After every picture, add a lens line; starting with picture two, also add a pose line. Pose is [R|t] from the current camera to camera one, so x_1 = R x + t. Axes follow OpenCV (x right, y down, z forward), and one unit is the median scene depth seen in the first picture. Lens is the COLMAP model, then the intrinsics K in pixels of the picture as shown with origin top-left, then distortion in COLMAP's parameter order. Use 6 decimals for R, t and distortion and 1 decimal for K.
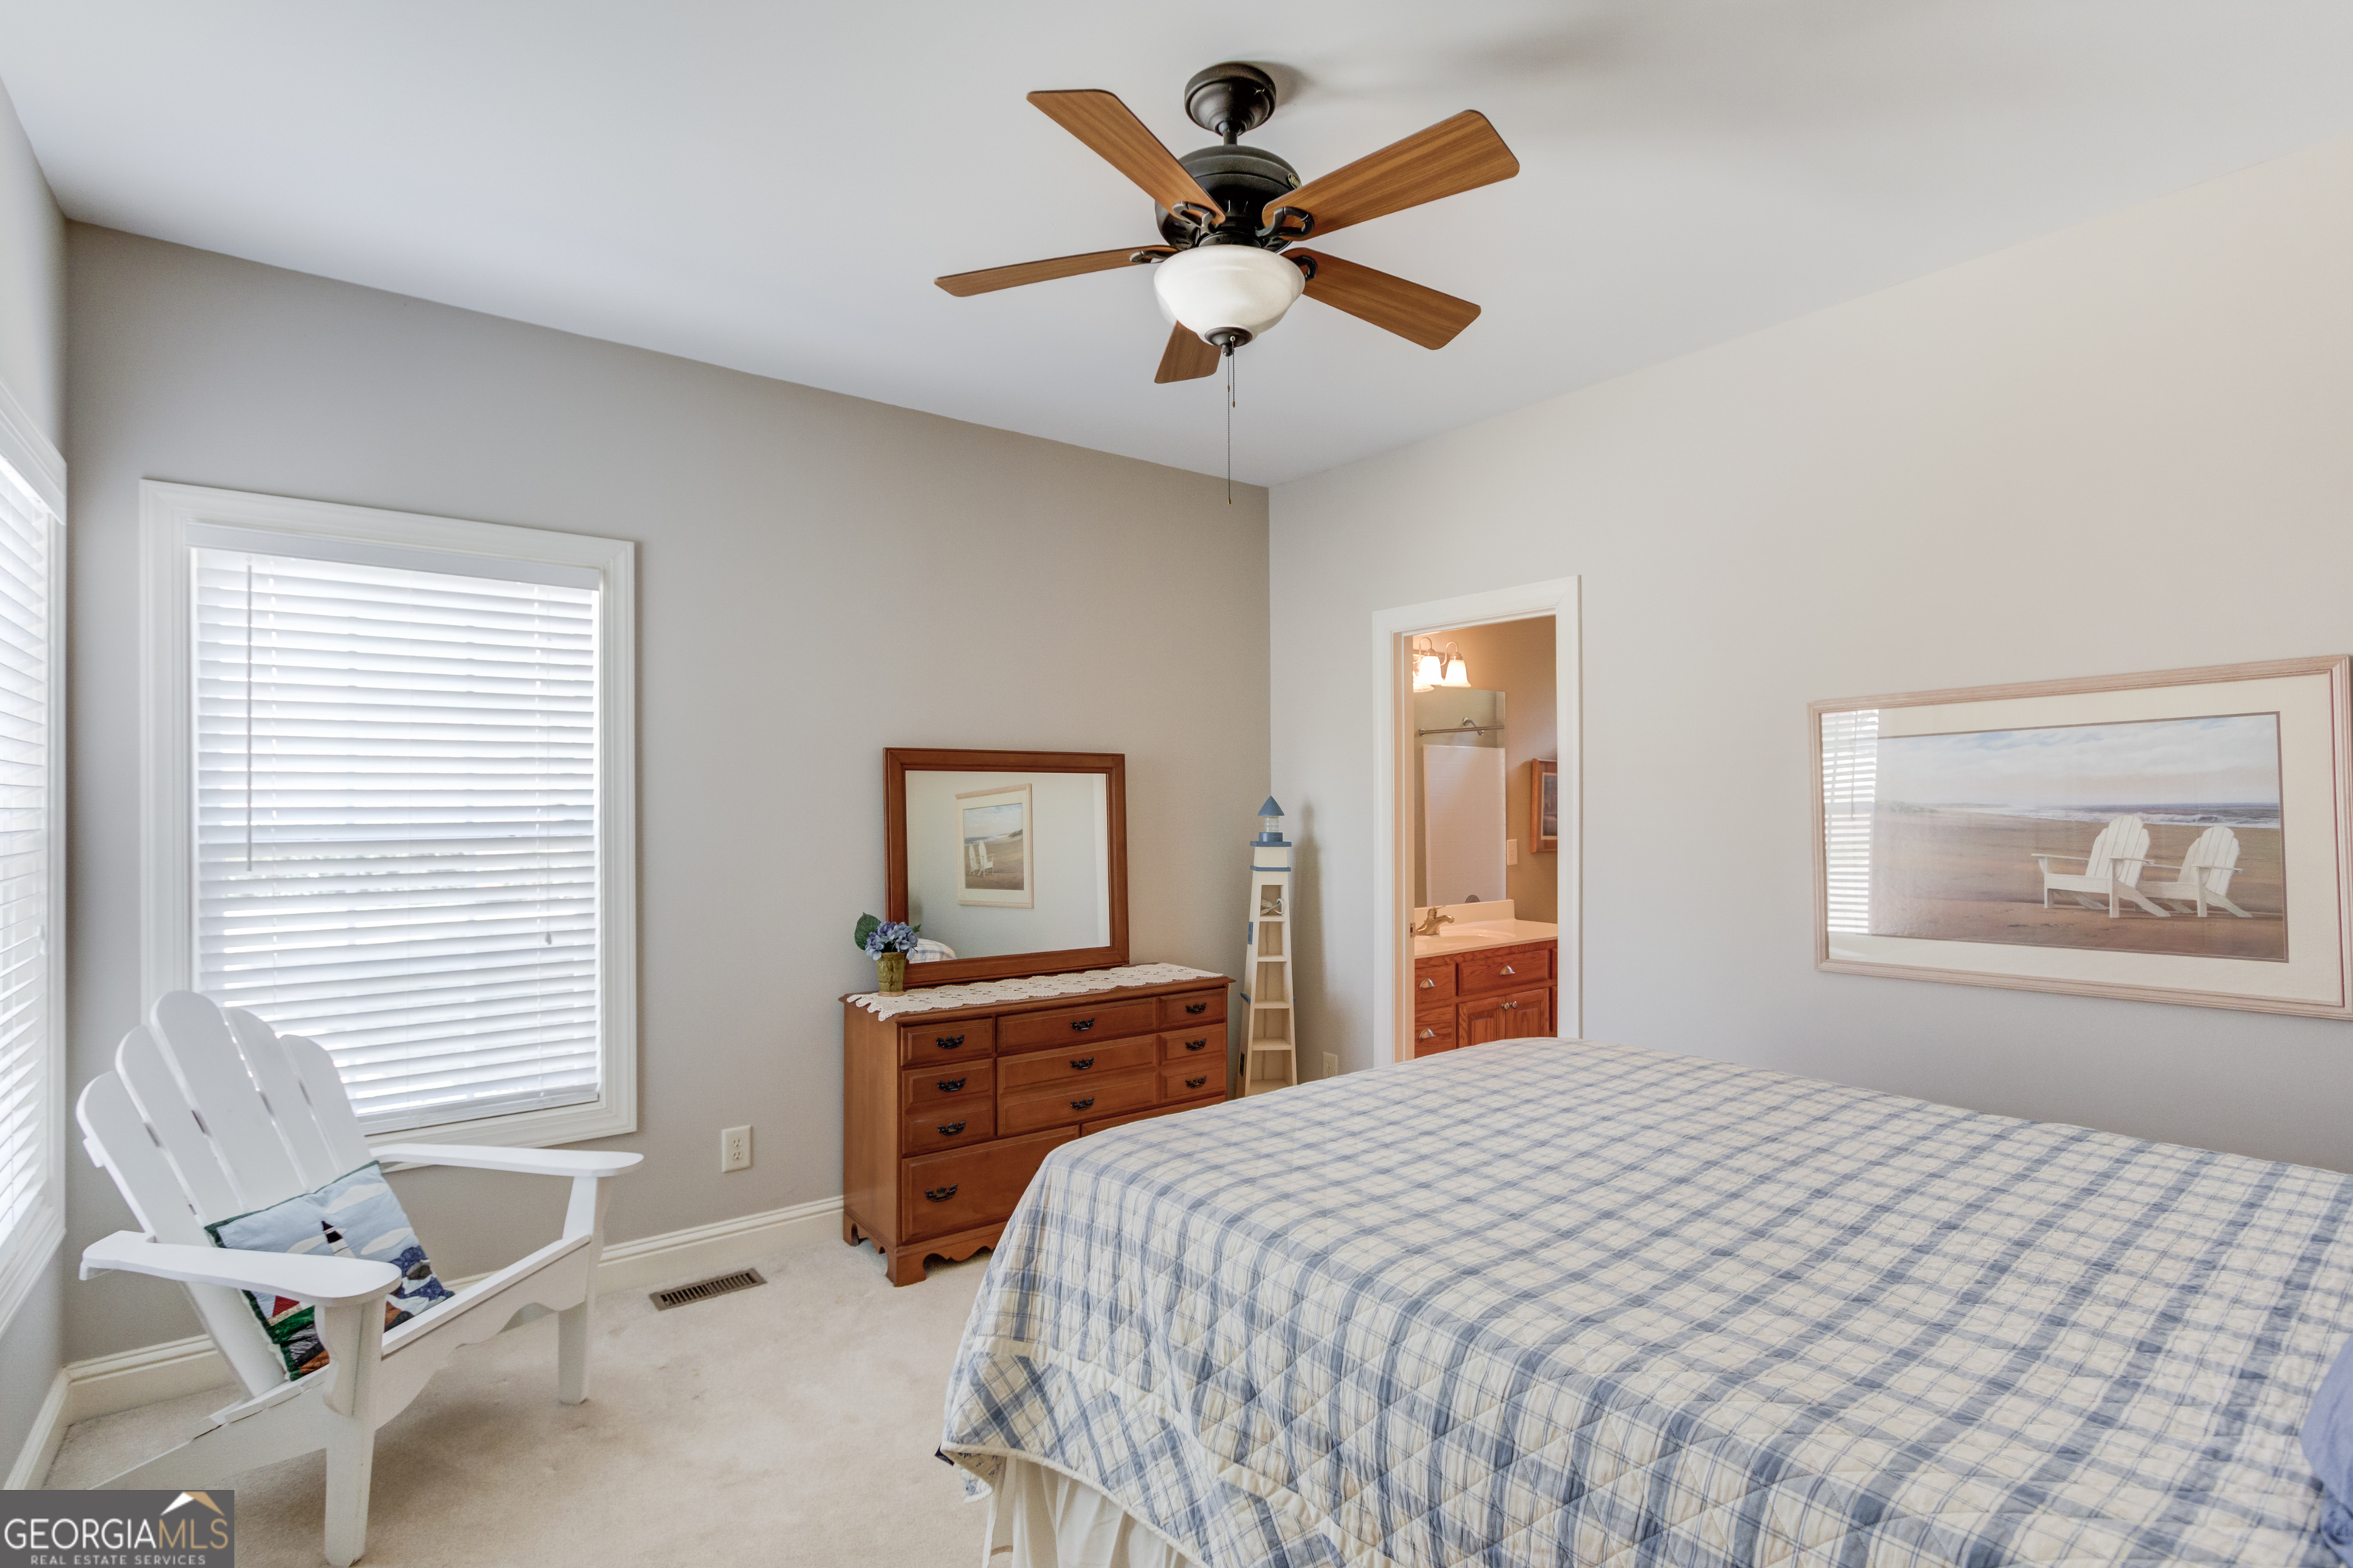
lens RADIAL K [[1121.3, 0, 1177.6], [0, 1121.3, 805.4], [0, 0, 1]] dist [-0.013629, 0.007277]
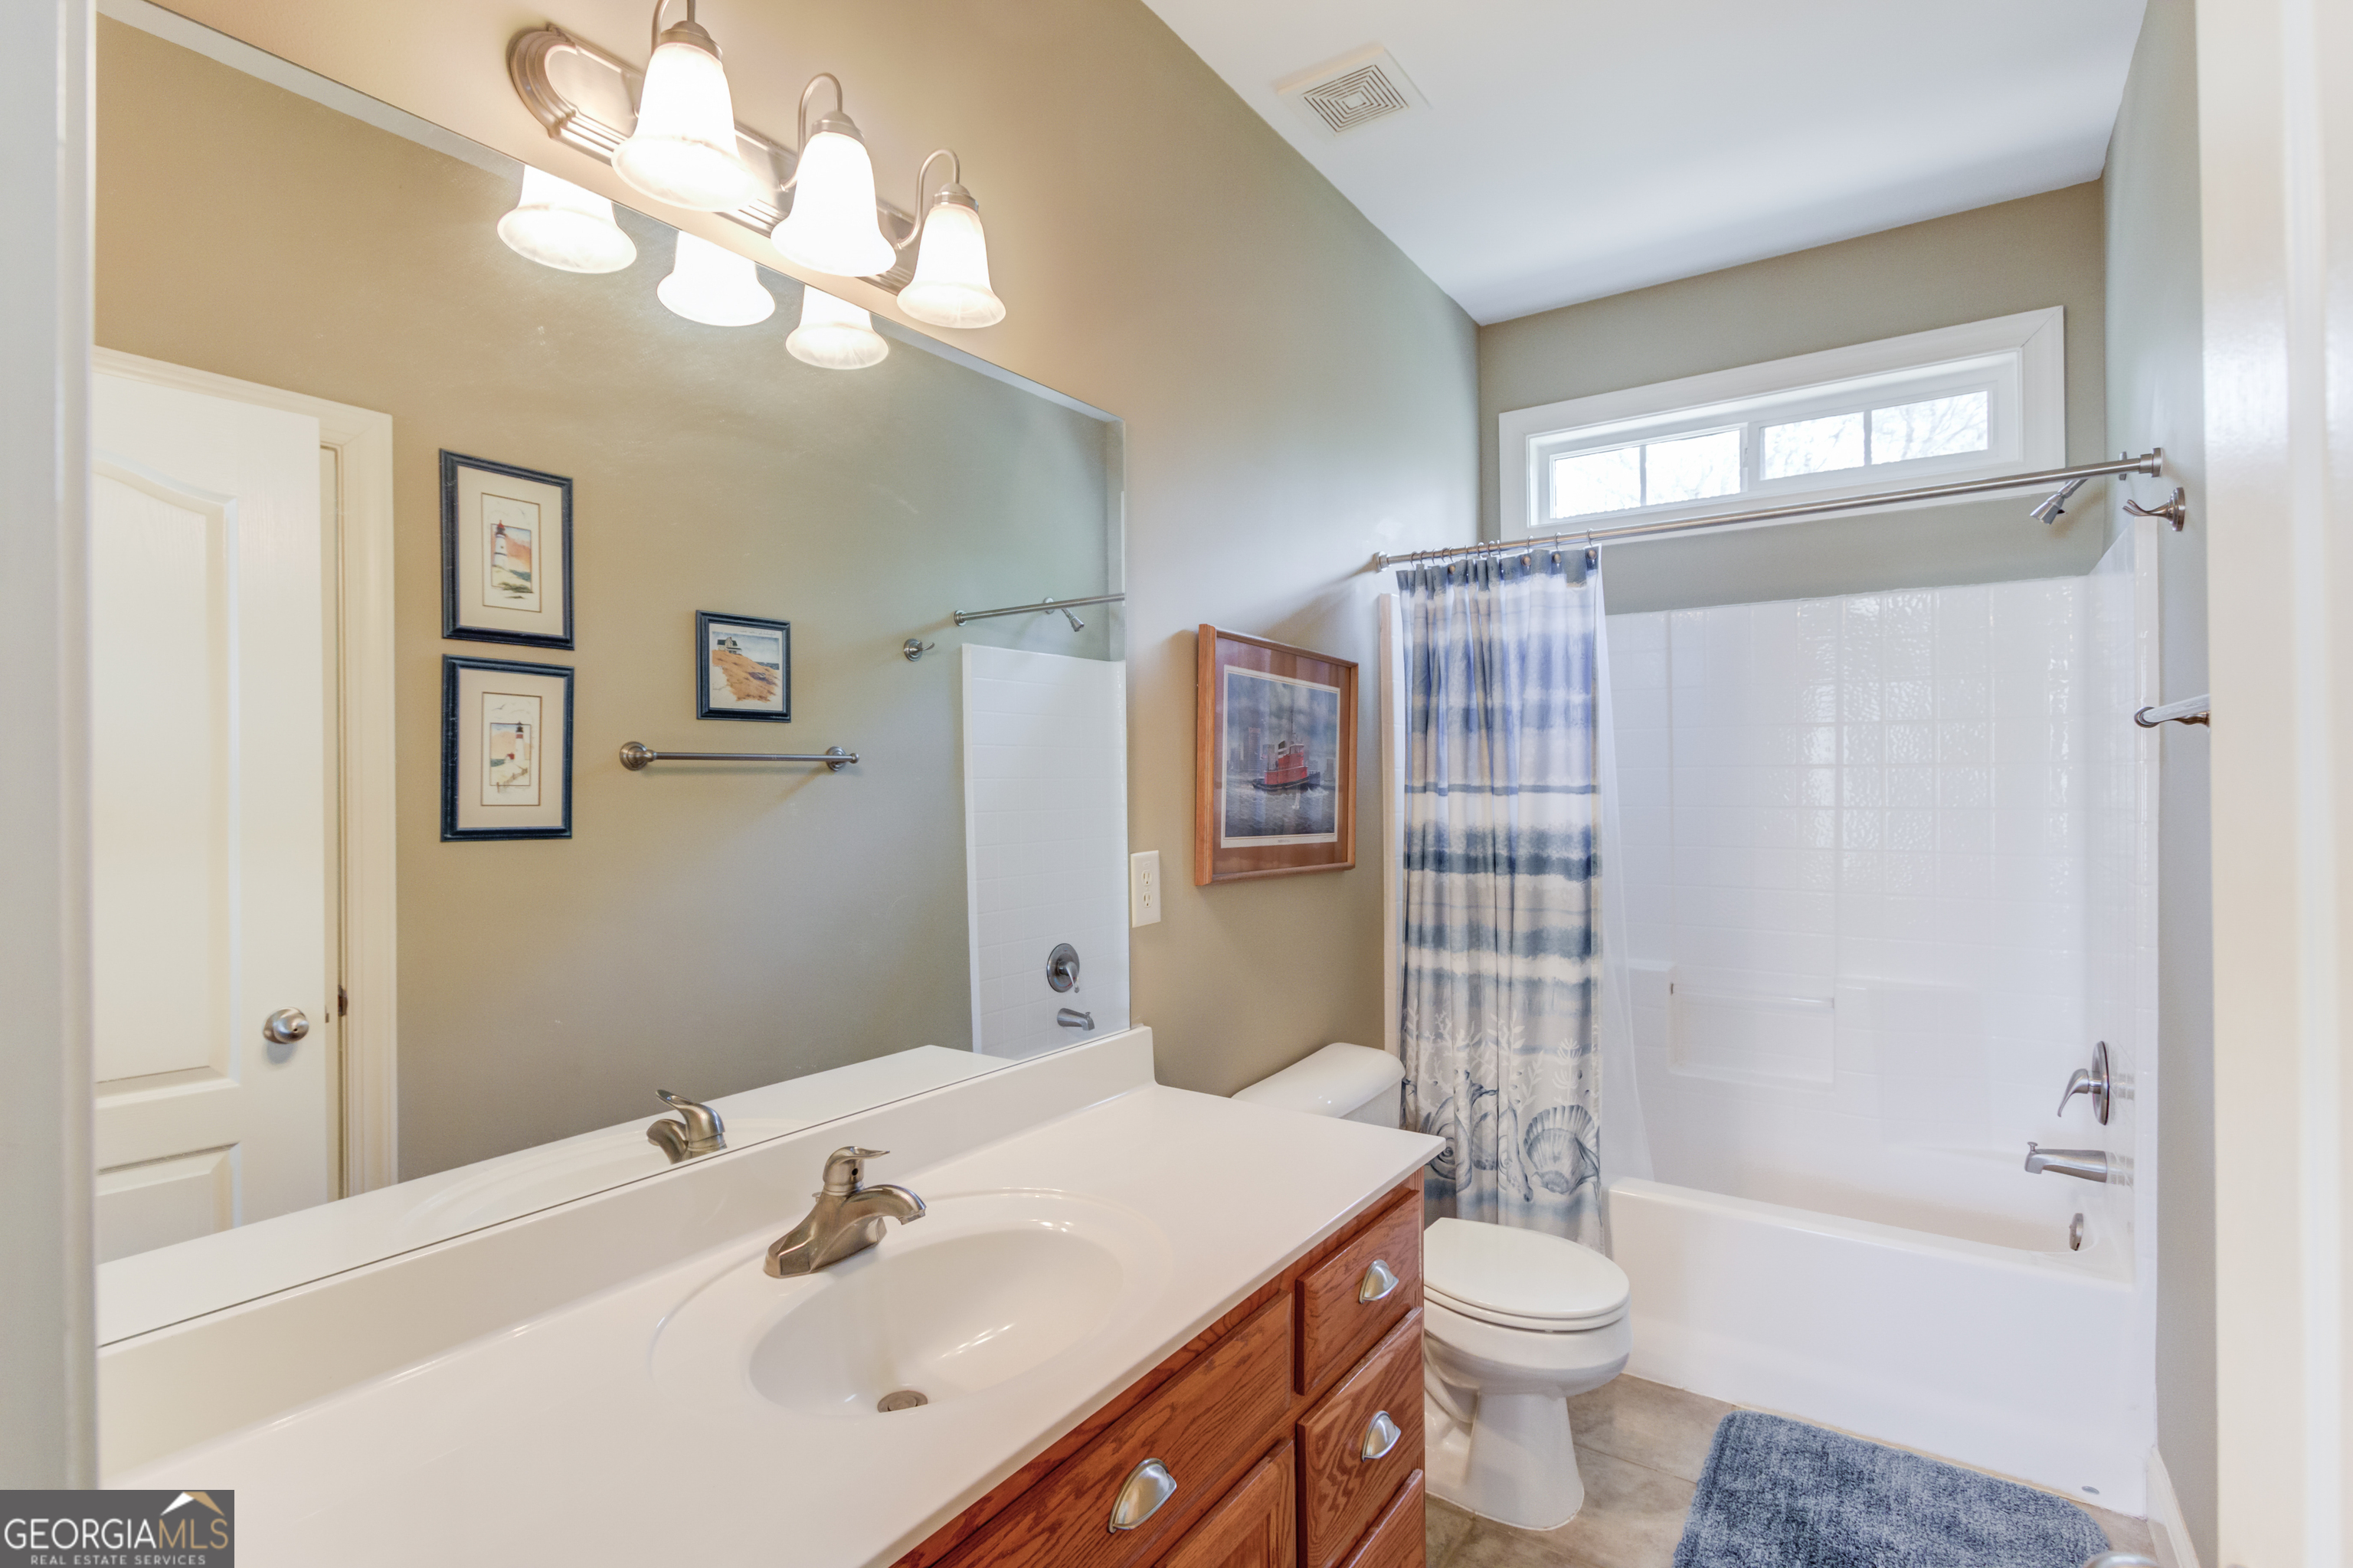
lens RADIAL K [[1121.3, 0, 1175.5], [0, 1121.3, 780.3], [0, 0, 1]] dist [-0.013629, 0.007277]
pose [[0.945282, 0.001143, 0.326253, 0.194732], [-0.000673, 0.999999, -0.001553, 0.009347], [-0.326255, 0.001249, 0.945281, 0.671018]]
